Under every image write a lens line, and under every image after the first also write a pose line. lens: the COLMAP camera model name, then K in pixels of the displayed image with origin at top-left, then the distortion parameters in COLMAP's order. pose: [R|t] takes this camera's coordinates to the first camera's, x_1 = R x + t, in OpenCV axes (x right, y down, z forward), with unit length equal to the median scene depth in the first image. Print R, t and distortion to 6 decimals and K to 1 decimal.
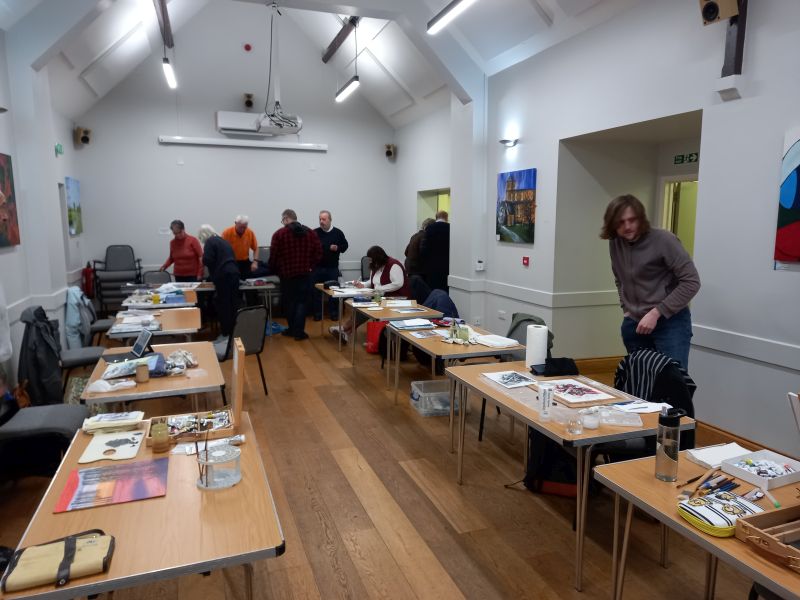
lens RADIAL K [[567.0, 0, 400.7], [0, 567.0, 300.6], [0, 0, 1]] dist [-0.005237, -0.000286]
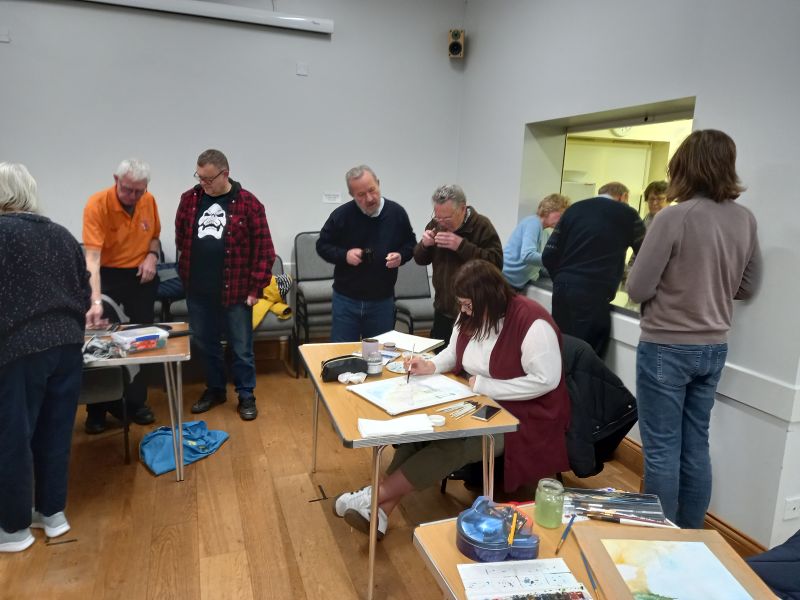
lens RADIAL K [[567.0, 0, 399.0], [0, 567.0, 299.9], [0, 0, 1]] dist [-0.005237, -0.000286]
pose [[0.999526, 0.028793, 0.010935, -0.074942], [-0.029416, 0.997647, 0.061935, -0.073566], [-0.009126, -0.062227, 0.998020, 0.527114]]
